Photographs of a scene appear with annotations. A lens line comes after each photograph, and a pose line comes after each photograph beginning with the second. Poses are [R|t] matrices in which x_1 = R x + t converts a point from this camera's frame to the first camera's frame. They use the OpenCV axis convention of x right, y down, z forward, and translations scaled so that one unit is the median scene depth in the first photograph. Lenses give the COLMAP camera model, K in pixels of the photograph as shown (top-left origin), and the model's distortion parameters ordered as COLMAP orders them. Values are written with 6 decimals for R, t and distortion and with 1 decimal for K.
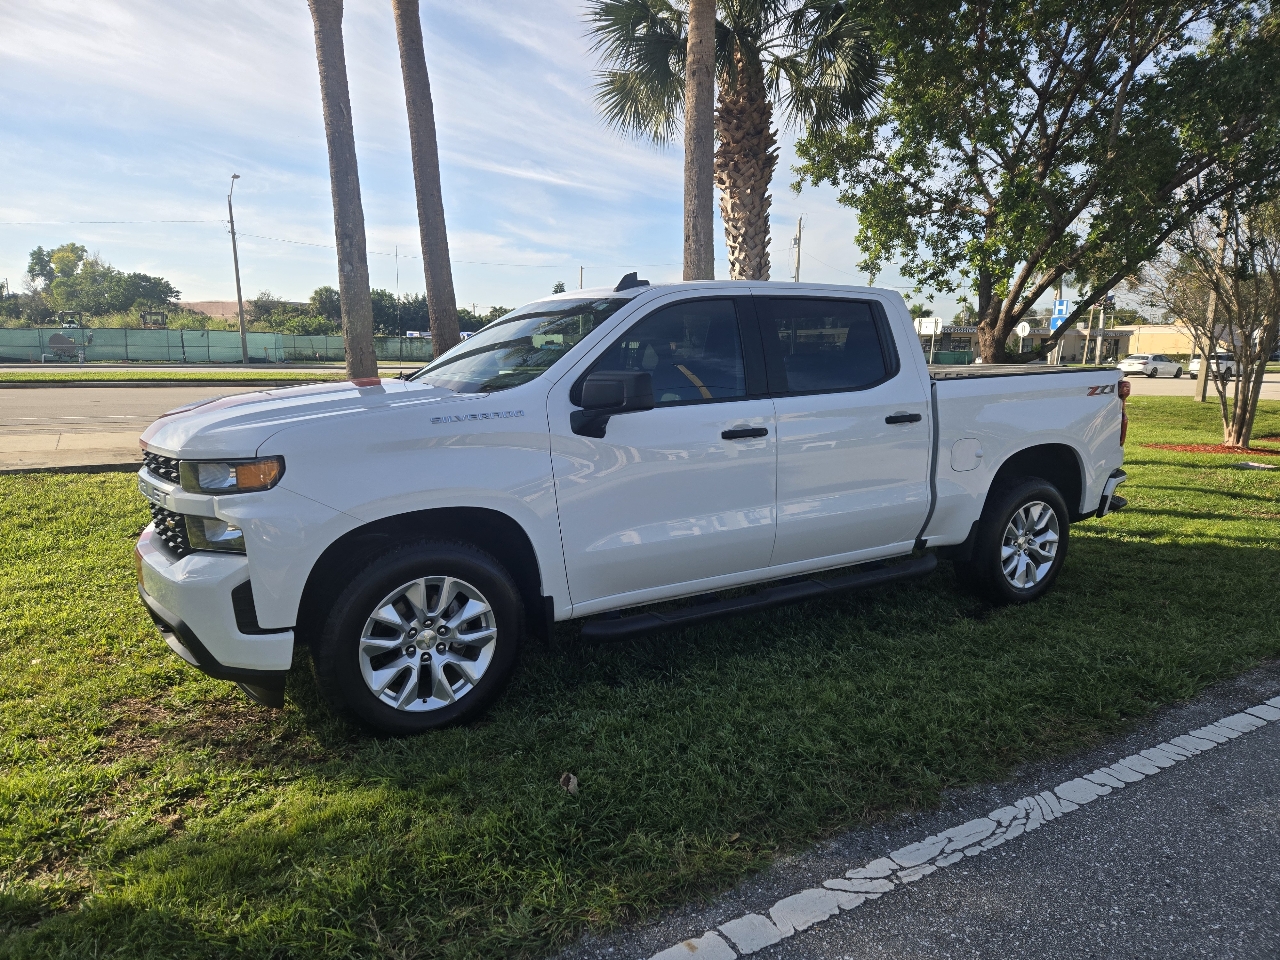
lens RADIAL K [[876.8, 0, 640.7], [0, 876.8, 479.1], [0, 0, 1]] dist [0.060373, -0.051011]
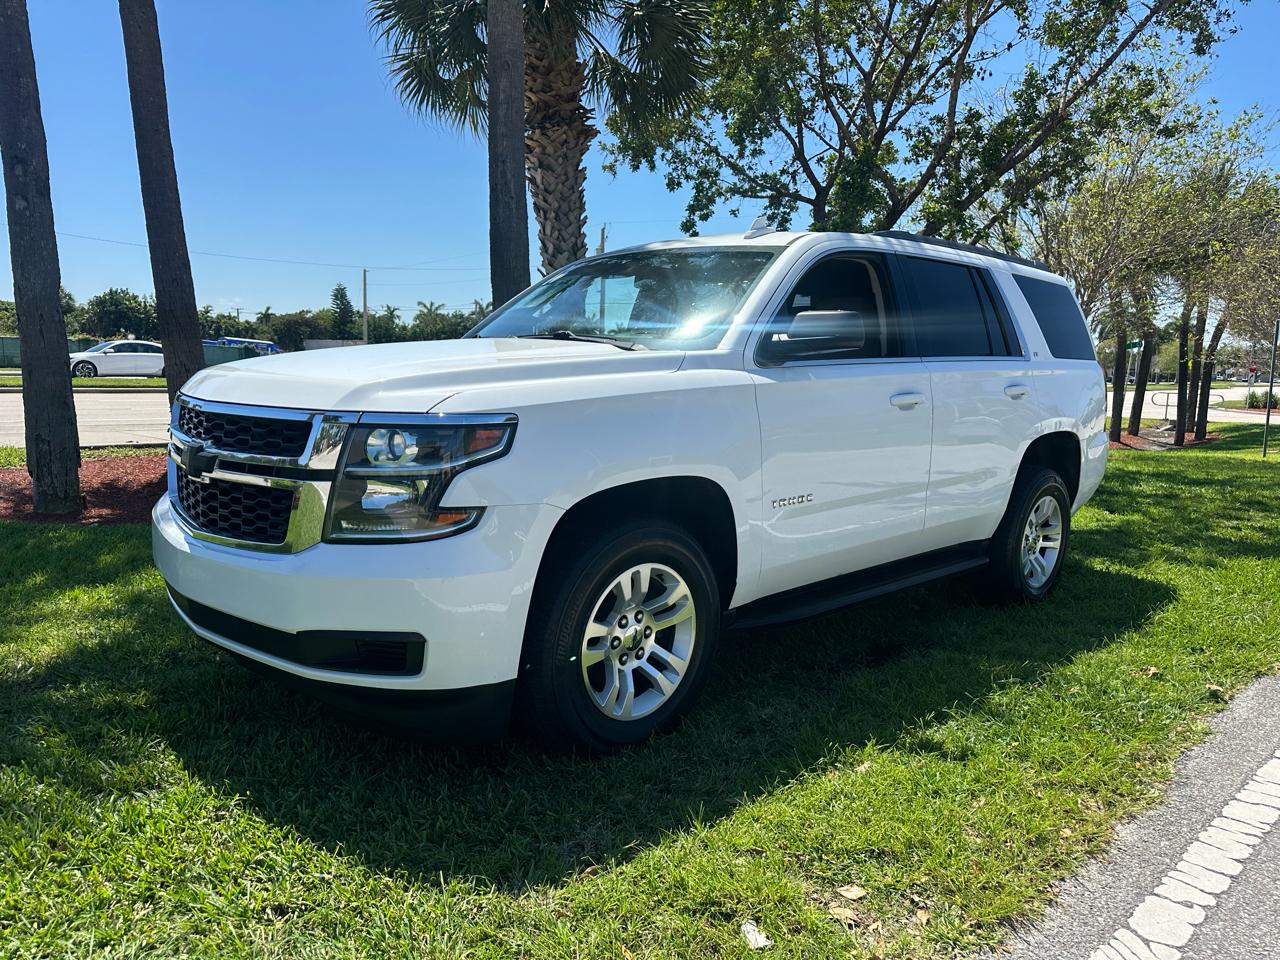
lens RADIAL K [[919.4, 0, 650.0], [0, 919.4, 495.4], [0, 0, 1]] dist [0.029955, -0.042810]
pose [[0.974037, -0.017350, 0.225723, -0.002348], [0.019197, 0.999798, -0.005989, 0.009769], [-0.225574, 0.010167, 0.974173, 0.101366]]
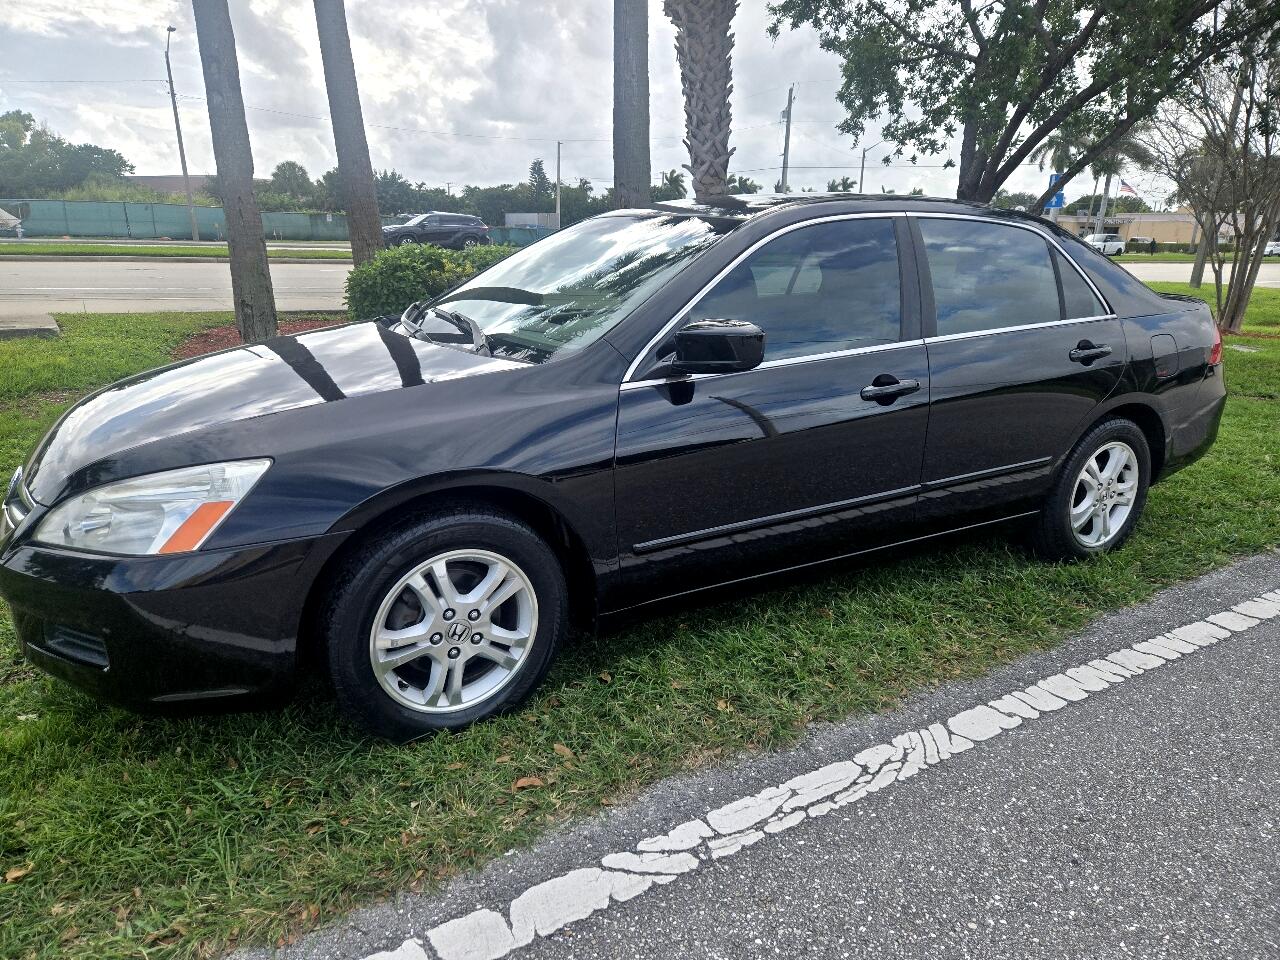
lens RADIAL K [[876.8, 0, 635.6], [0, 876.8, 499.8], [0, 0, 1]] dist [0.060373, -0.051011]
pose [[0.999914, 0.005734, 0.011805, 0.042729], [-0.007365, 0.989688, 0.143048, 0.011684], [-0.010863, -0.143122, 0.989645, 0.062585]]
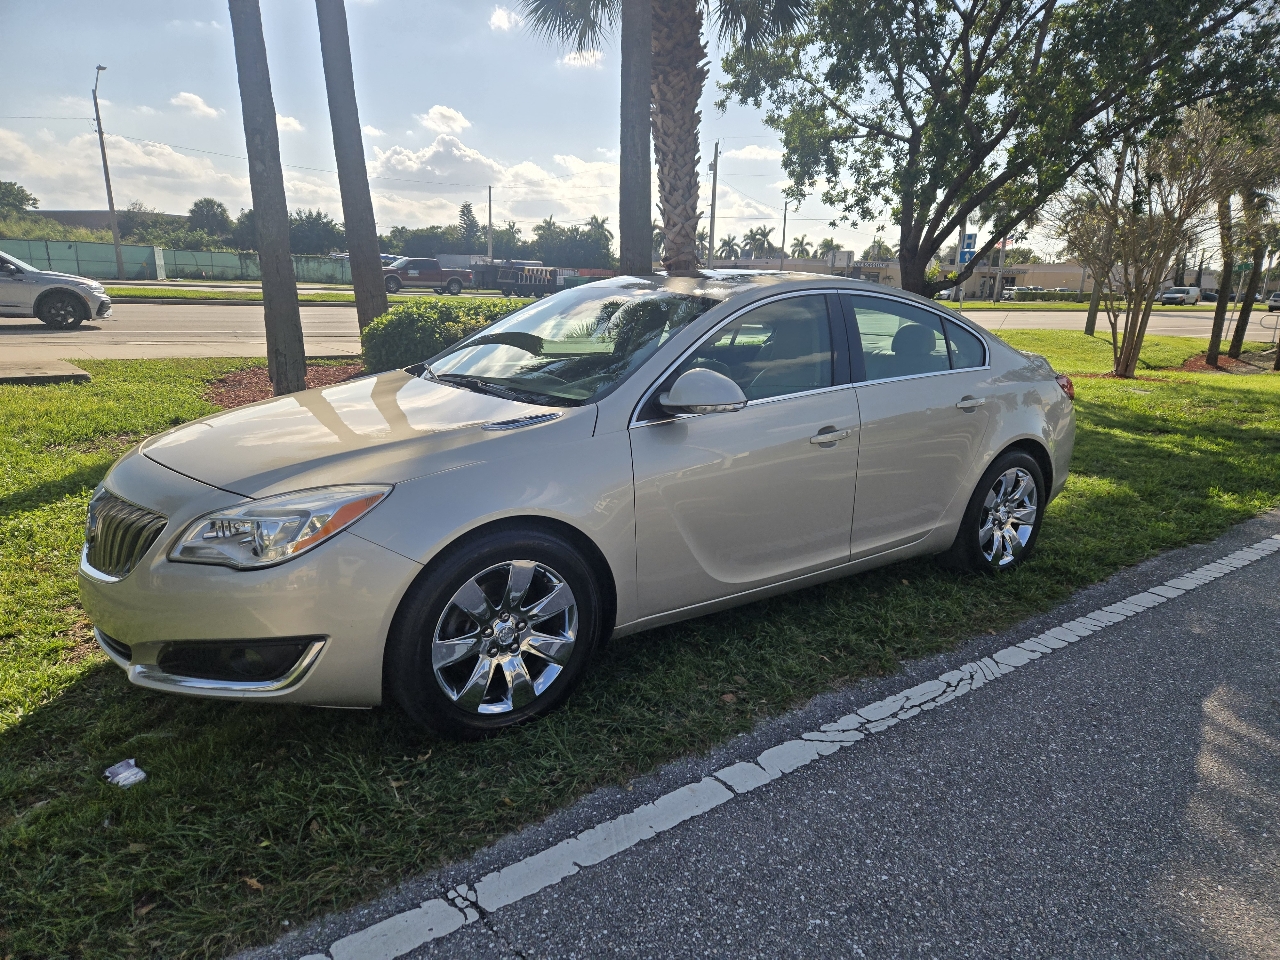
lens RADIAL K [[876.8, 0, 660.5], [0, 876.8, 496.6], [0, 0, 1]] dist [0.060373, -0.051011]
pose [[0.992656, -0.007554, 0.120732, -0.018839], [-0.003997, 0.995456, 0.095141, 0.010770], [-0.120902, -0.094925, 0.988115, -0.006141]]
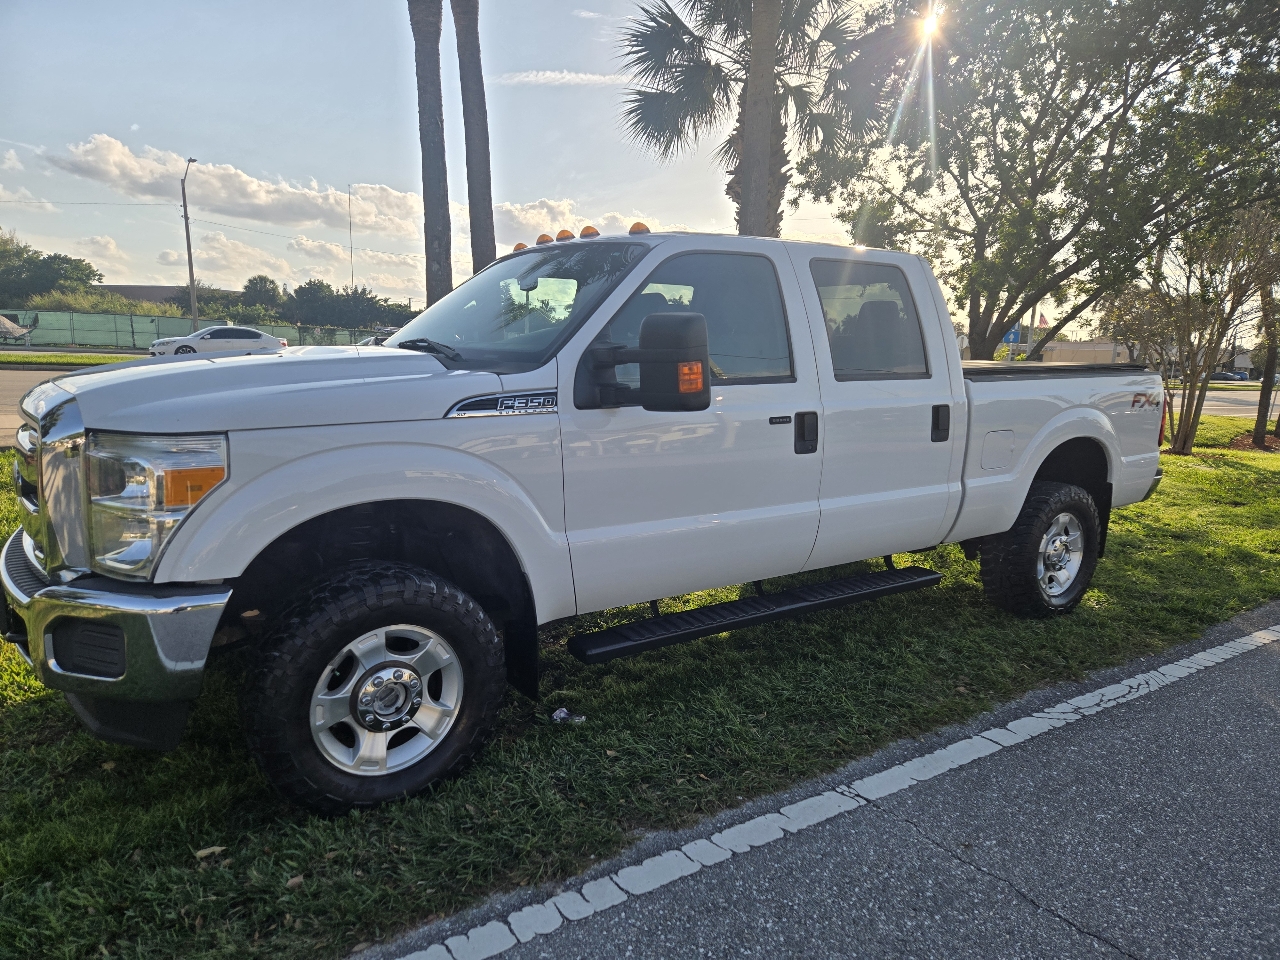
lens RADIAL K [[876.8, 0, 634.7], [0, 876.8, 500.4], [0, 0, 1]] dist [0.060373, -0.051011]
pose [[0.997221, 0.017778, 0.072346, -0.107601], [-0.019316, 0.999601, 0.020618, 0.016165], [-0.071950, -0.021958, 0.997166, -0.077479]]
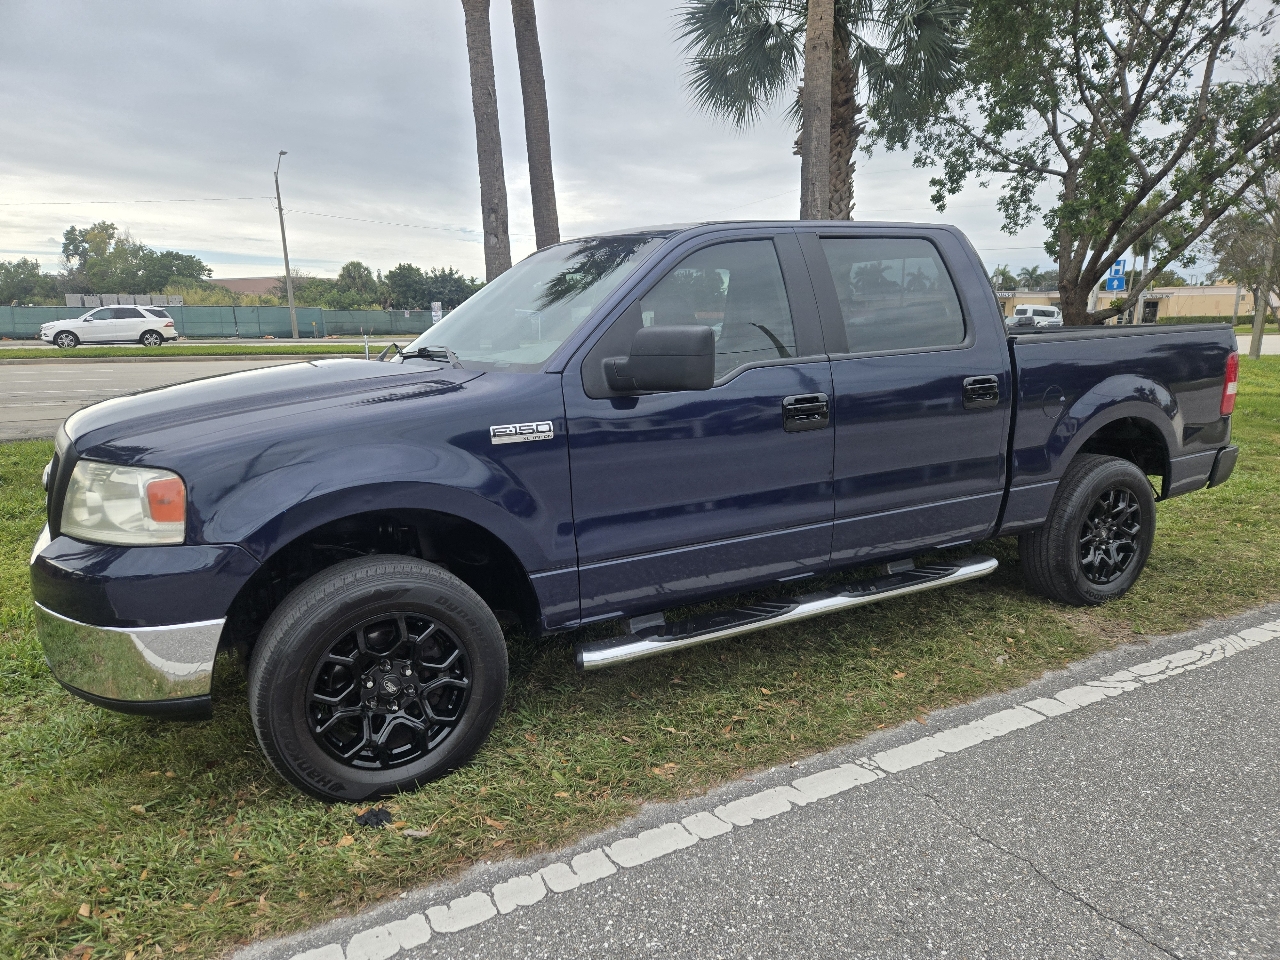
lens RADIAL K [[876.8, 0, 633.3], [0, 876.8, 495.8], [0, 0, 1]] dist [0.060373, -0.051011]
pose [[0.999461, -0.008670, -0.031662, -0.085036], [0.010228, 0.998729, 0.049363, 0.017936], [0.031194, -0.049660, 0.998279, -0.070660]]
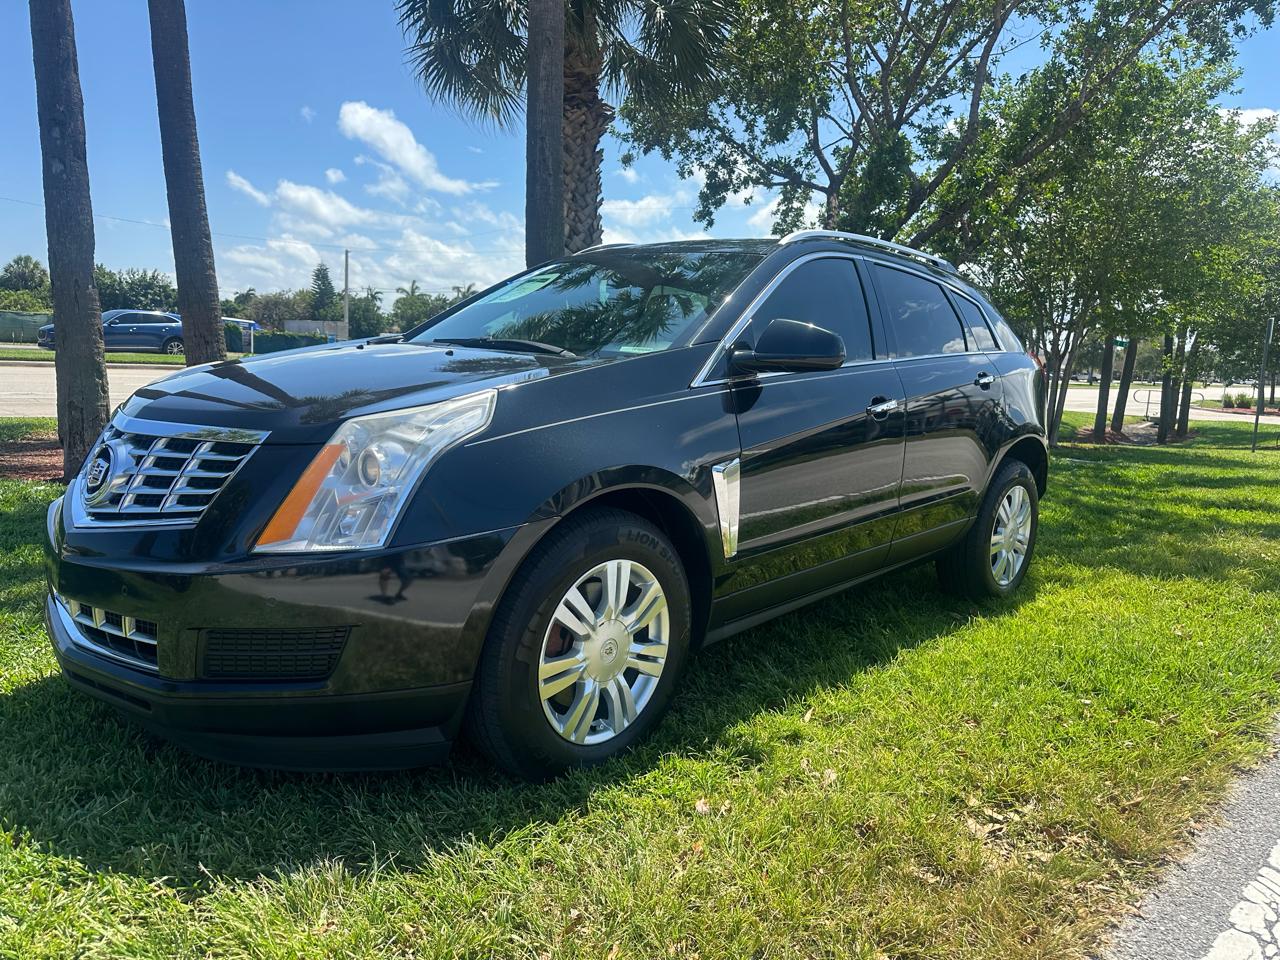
lens RADIAL K [[919.4, 0, 654.1], [0, 919.4, 493.5], [0, 0, 1]] dist [0.029955, -0.042810]
pose [[0.967399, -0.002611, 0.253244, -0.036211], [0.001736, 0.999992, 0.003680, 0.015926], [-0.253251, -0.003121, 0.967396, 0.104422]]
